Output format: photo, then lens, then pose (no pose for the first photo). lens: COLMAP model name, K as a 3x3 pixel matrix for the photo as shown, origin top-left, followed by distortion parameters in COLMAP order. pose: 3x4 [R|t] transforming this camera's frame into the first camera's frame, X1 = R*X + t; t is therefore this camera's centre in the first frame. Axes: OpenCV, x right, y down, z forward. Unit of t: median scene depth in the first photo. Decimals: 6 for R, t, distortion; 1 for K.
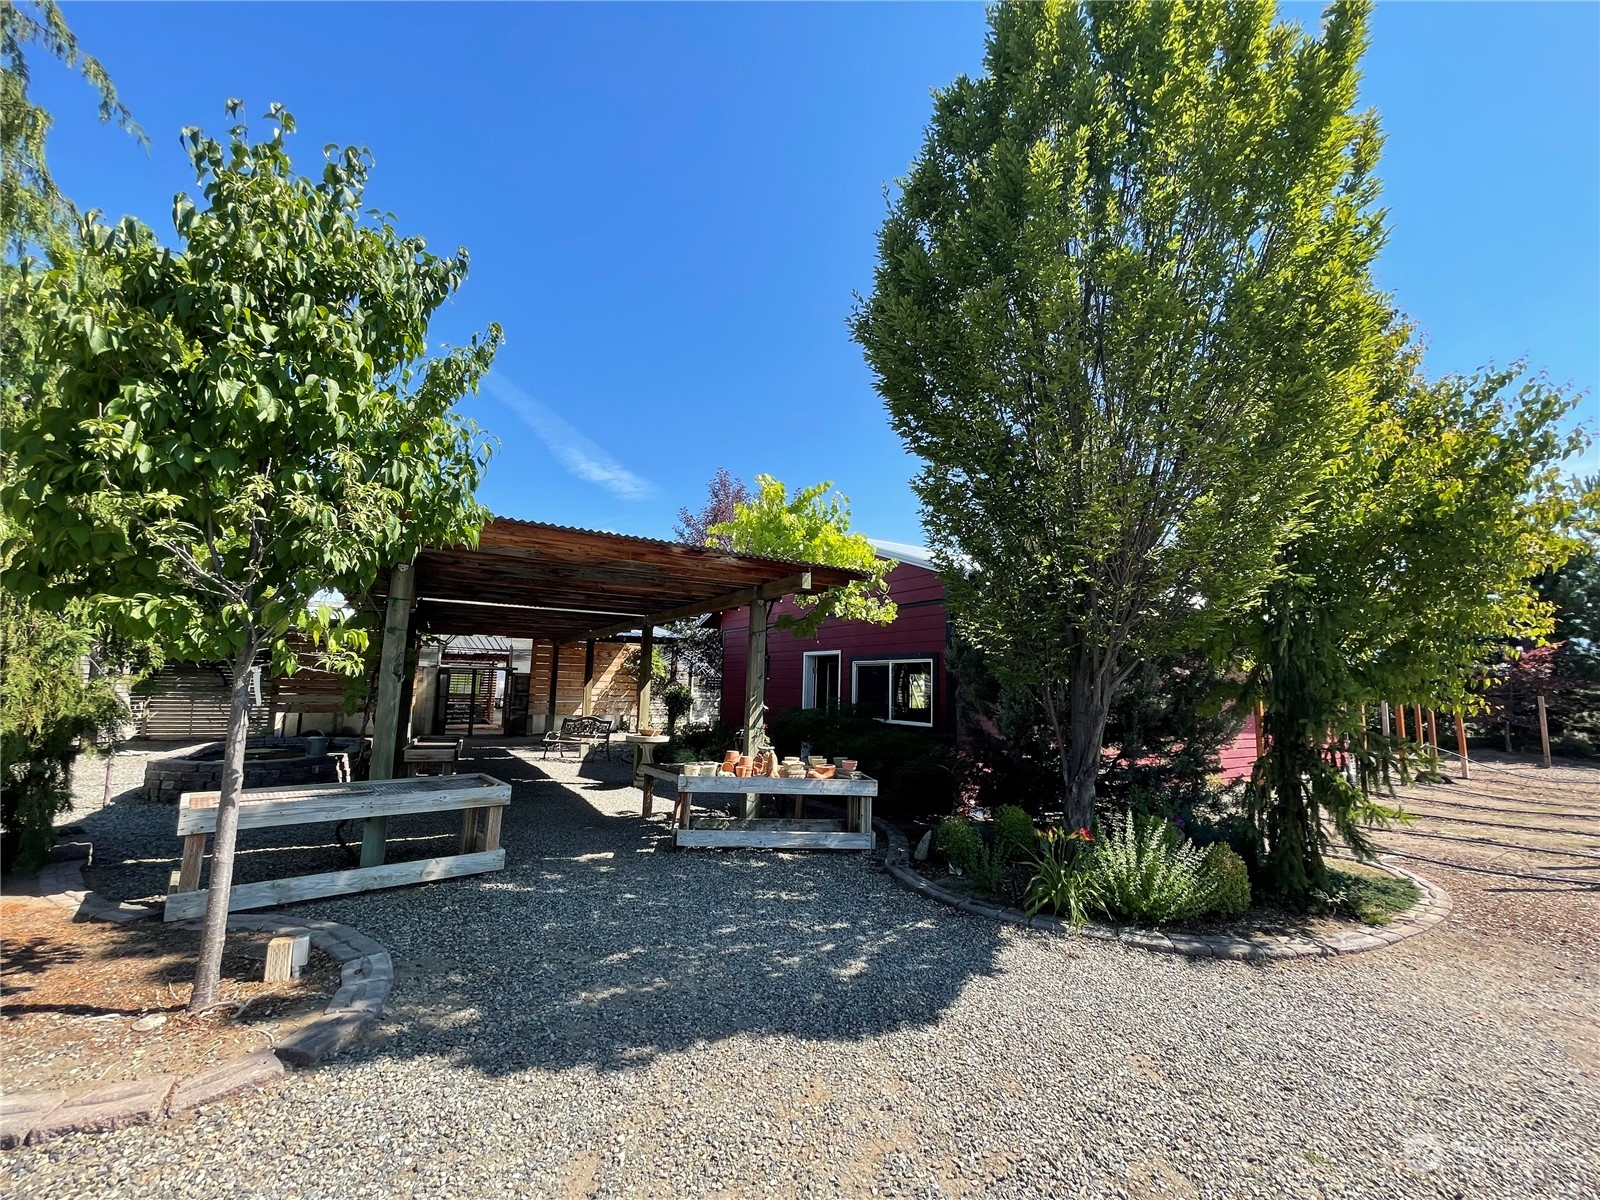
lens RADIAL K [[648.2, 0, 800.6], [0, 648.2, 610.8], [0, 0, 1]] dist [-0.003008, 0.000017]
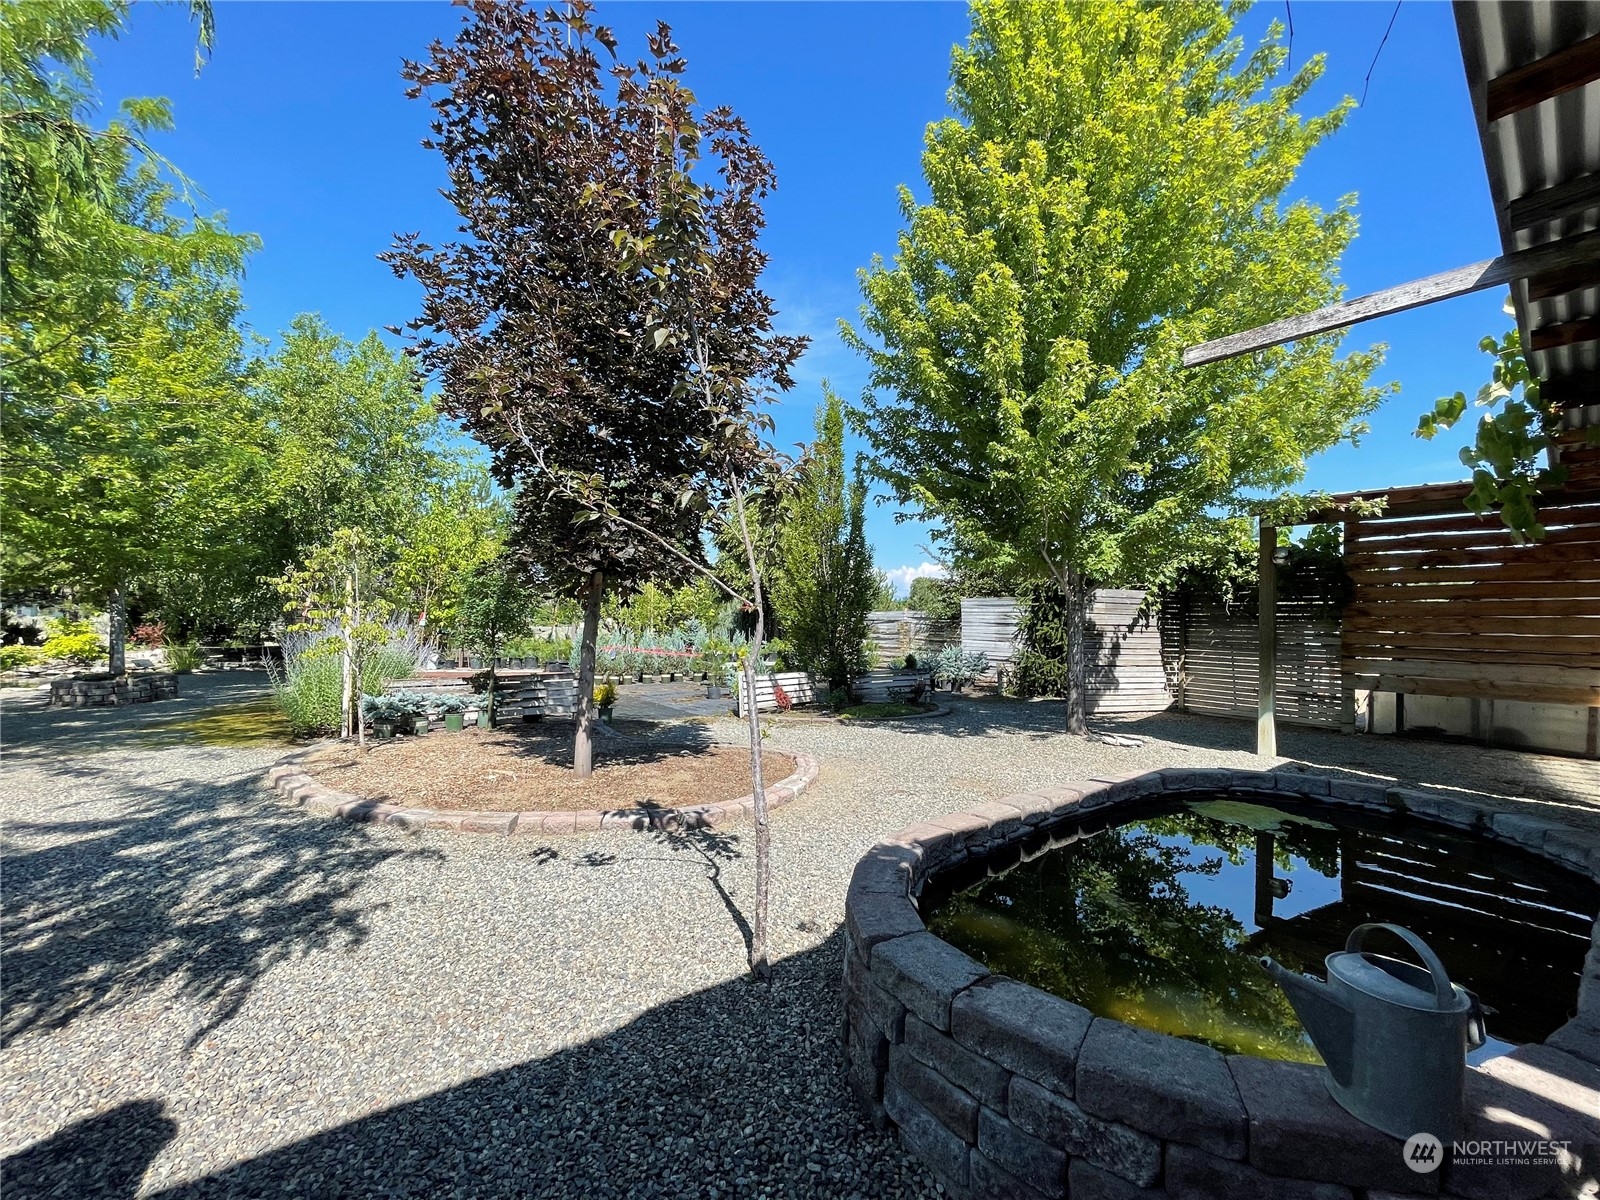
lens RADIAL K [[648.2, 0, 802.3], [0, 648.2, 611.6], [0, 0, 1]] dist [-0.003008, 0.000017]
pose [[0.153832, -0.035234, -0.987469, -0.537869], [0.096563, 0.995117, -0.020464, 0.089910], [0.983367, -0.092205, 0.156483, 0.741028]]
